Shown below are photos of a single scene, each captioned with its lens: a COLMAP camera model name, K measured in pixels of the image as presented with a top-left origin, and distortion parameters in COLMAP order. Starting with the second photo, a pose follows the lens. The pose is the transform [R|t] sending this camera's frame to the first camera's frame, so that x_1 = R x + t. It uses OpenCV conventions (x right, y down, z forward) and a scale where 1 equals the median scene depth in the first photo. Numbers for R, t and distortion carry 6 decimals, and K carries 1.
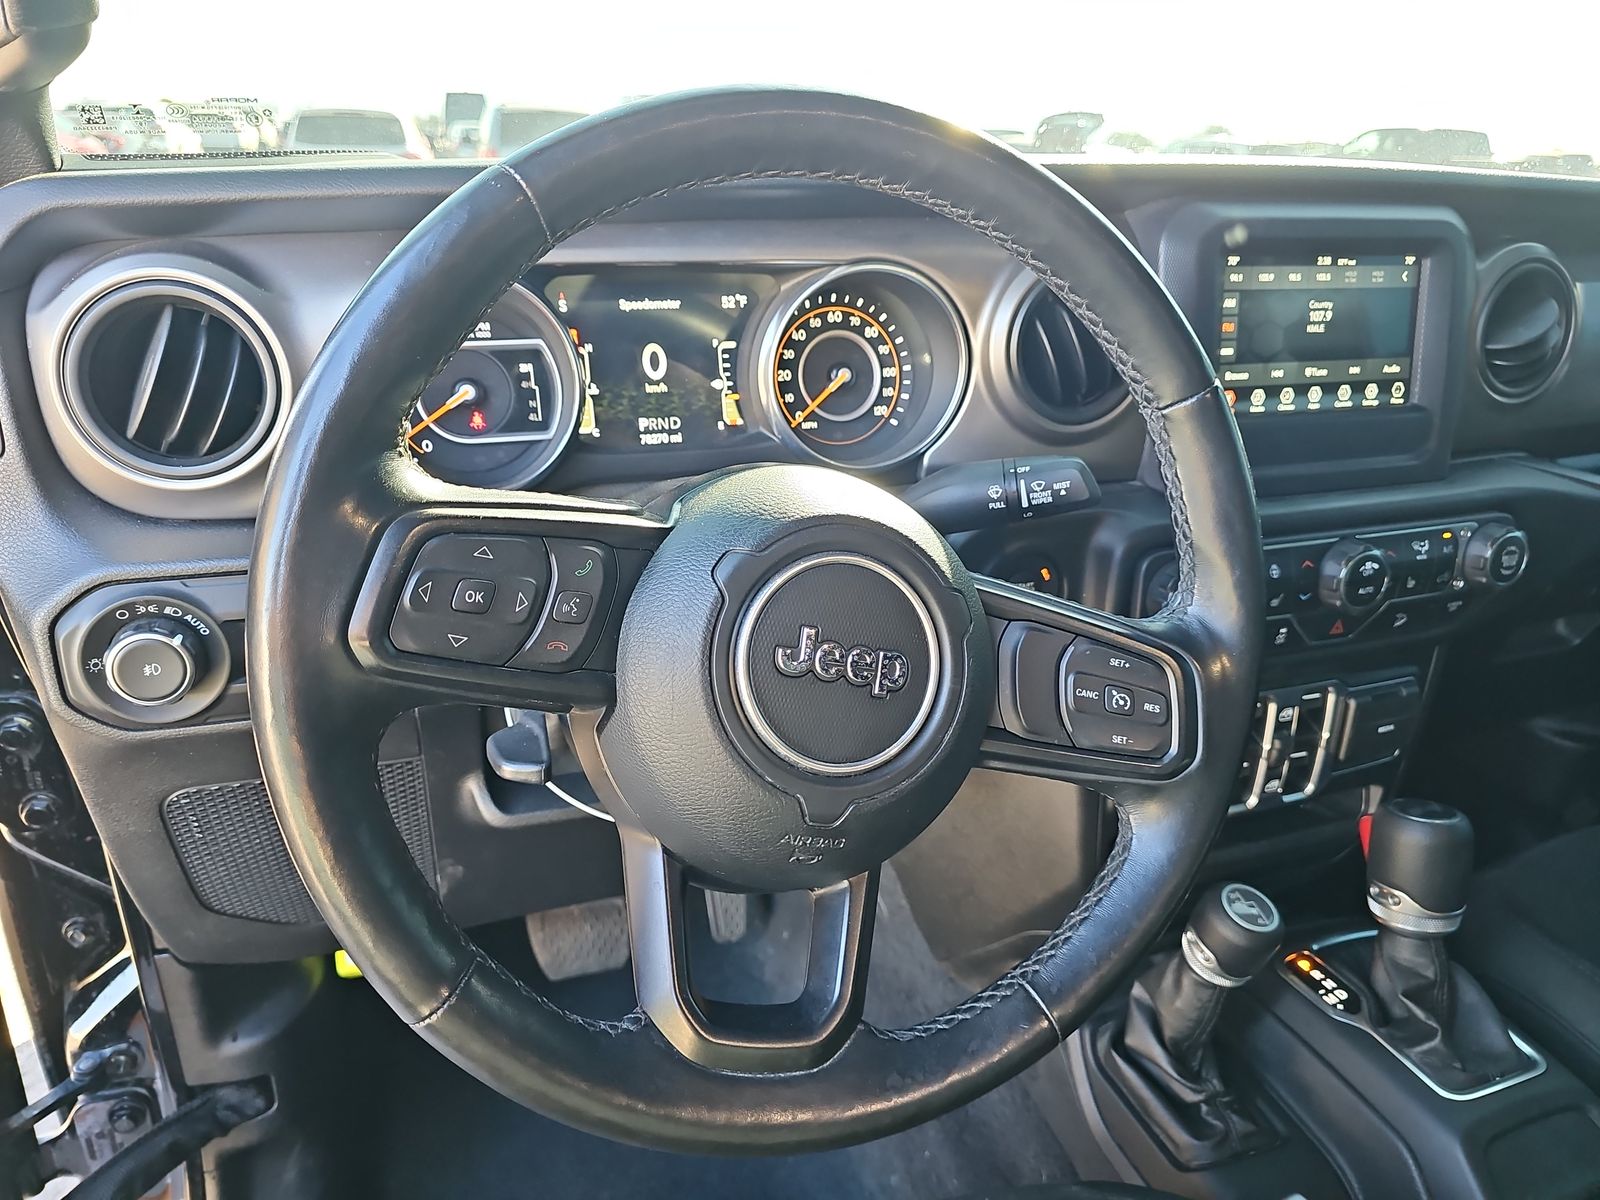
lens RADIAL K [[1130.3, 0, 793.7], [0, 1130.3, 600.9], [0, 0, 1]] dist [0.013141, -0.028608]
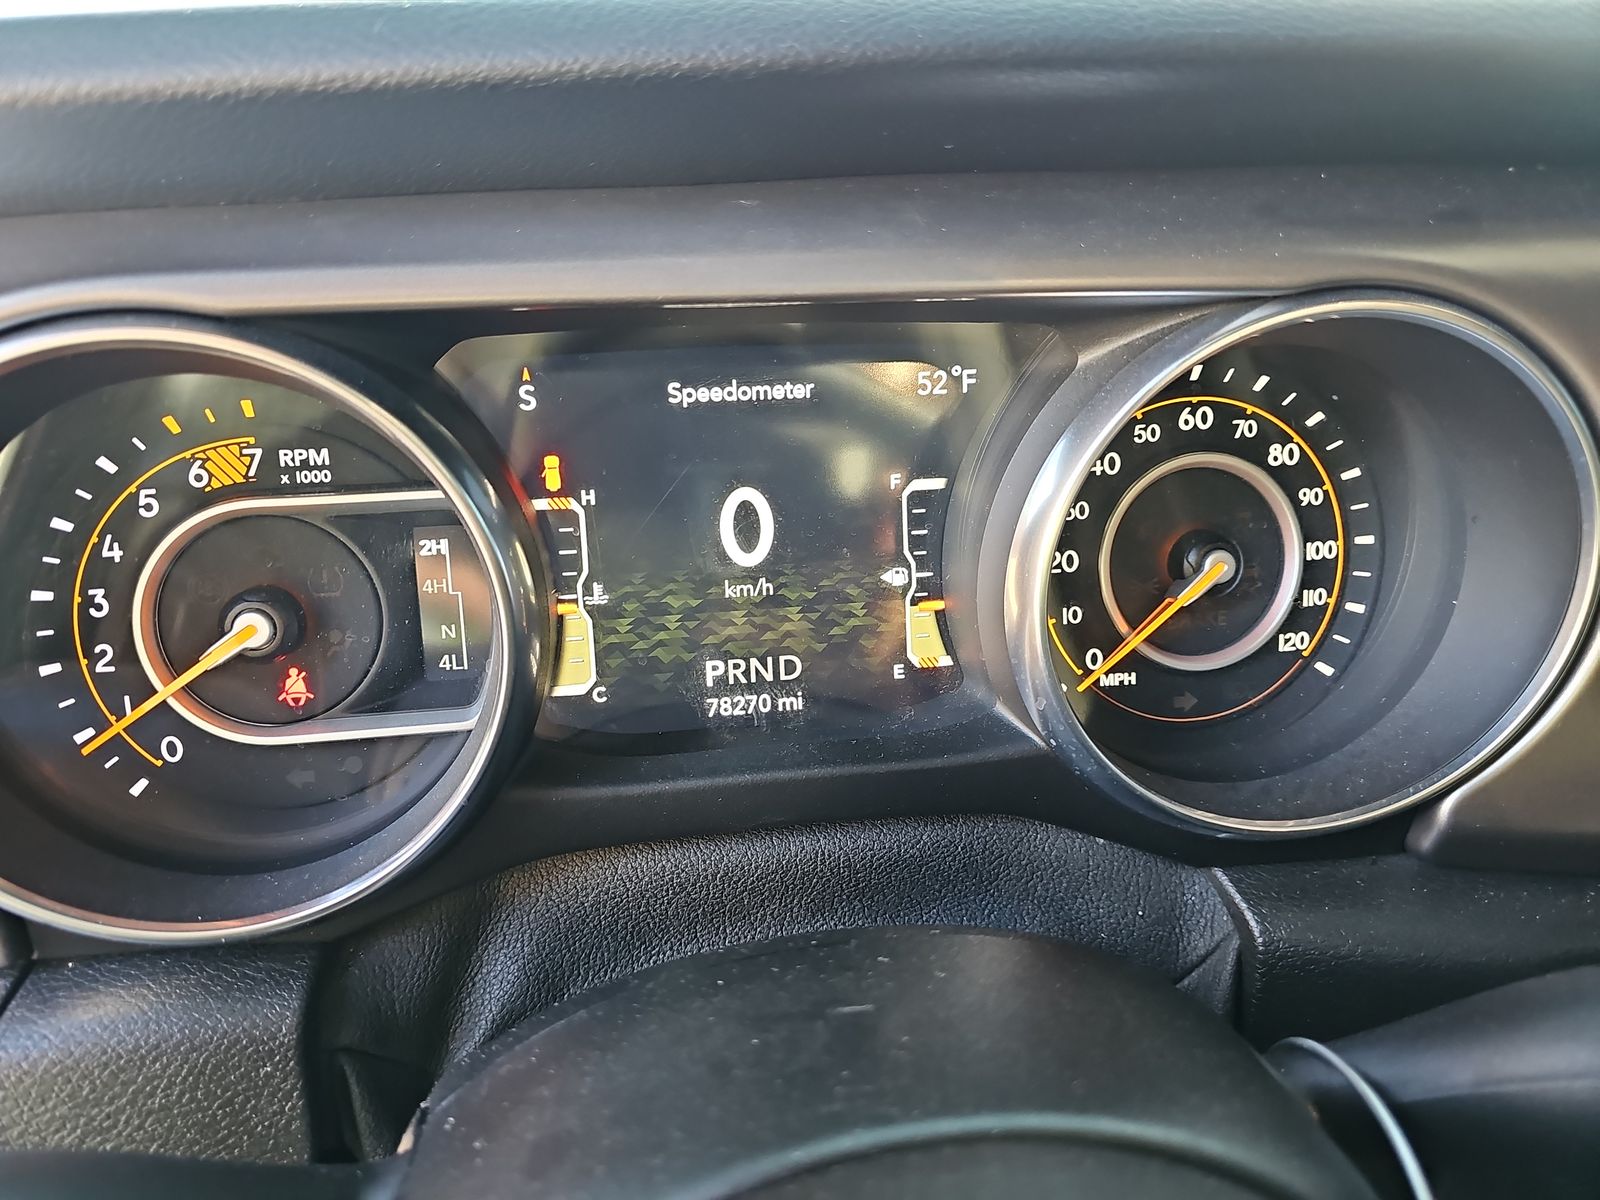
lens RADIAL K [[1130.3, 0, 732.2], [0, 1130.3, 581.3], [0, 0, 1]] dist [0.013141, -0.028608]
pose [[0.979818, 0.046428, -0.194427, -0.044632], [-0.048398, 0.998814, -0.005393, -0.182466], [0.193946, 0.014694, 0.980902, 0.570747]]
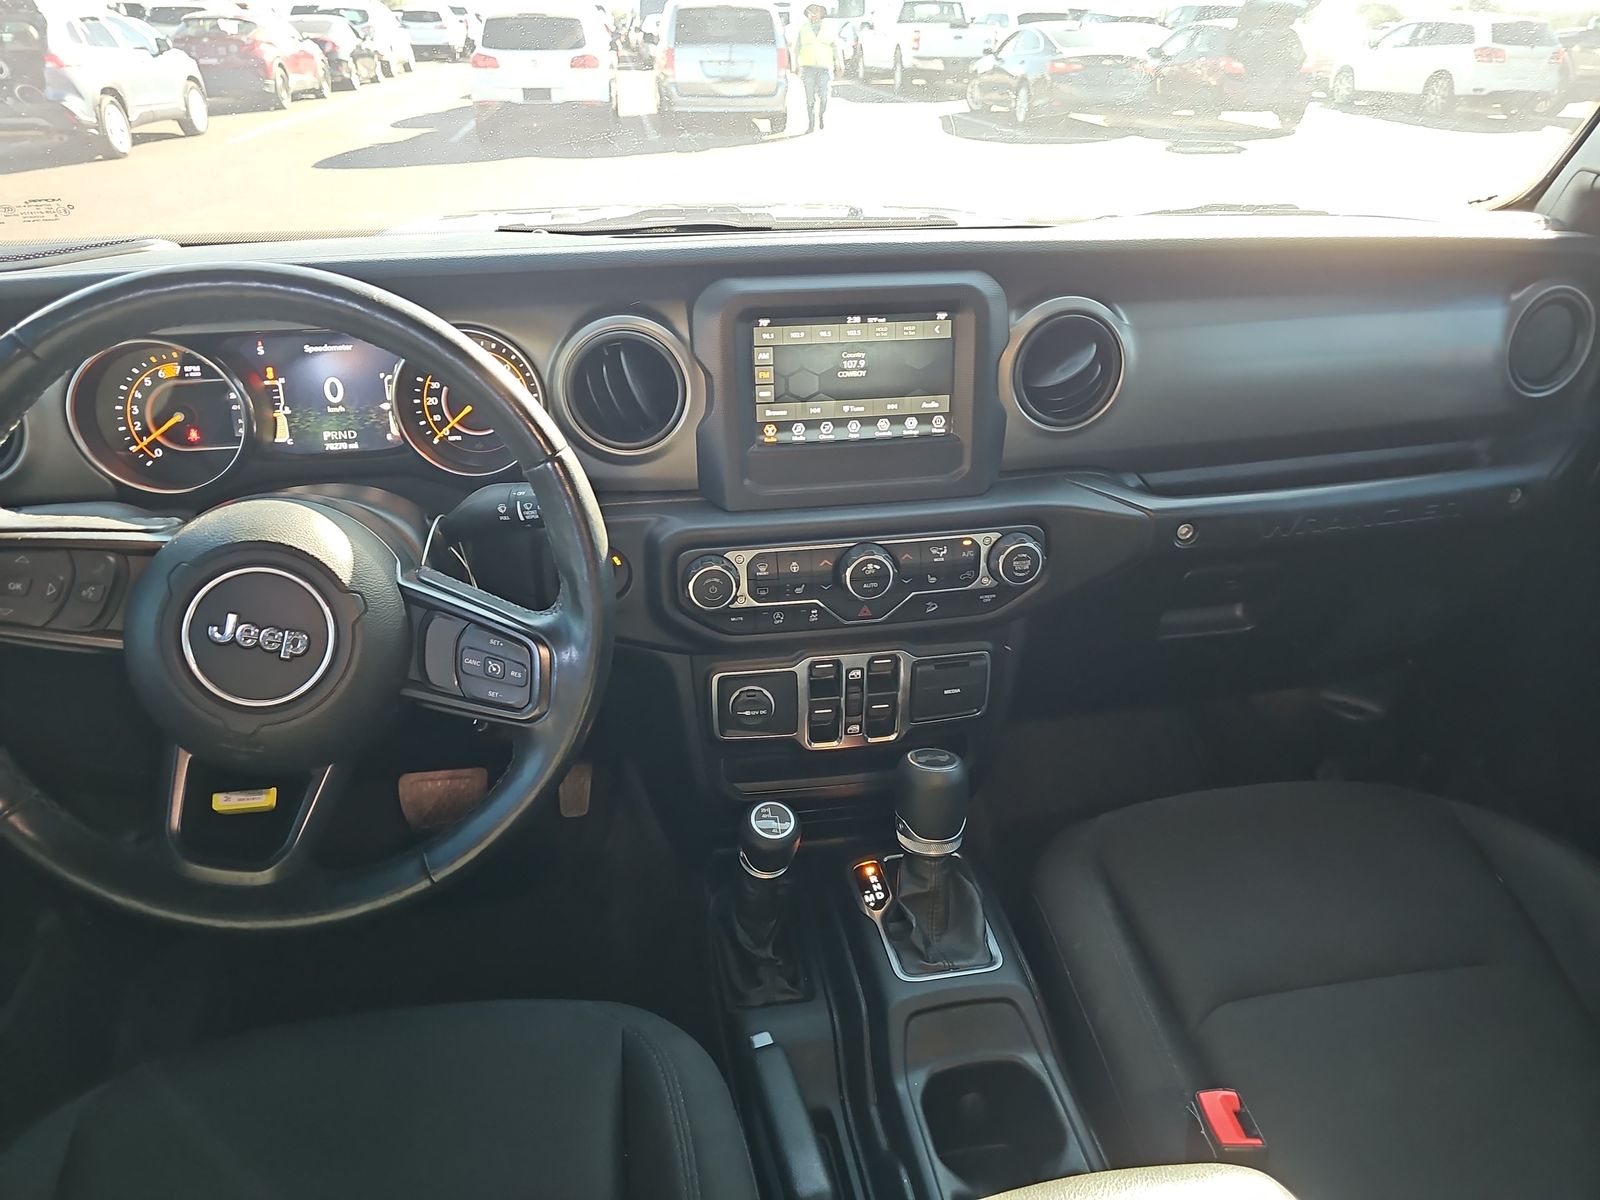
lens RADIAL K [[1130.3, 0, 786.5], [0, 1130.3, 605.8], [0, 0, 1]] dist [0.013141, -0.028608]
pose [[0.986751, 0.062458, -0.149739, 0.615622], [-0.047782, 0.993872, 0.099681, -0.111058], [0.155047, -0.091205, 0.983688, -0.273286]]
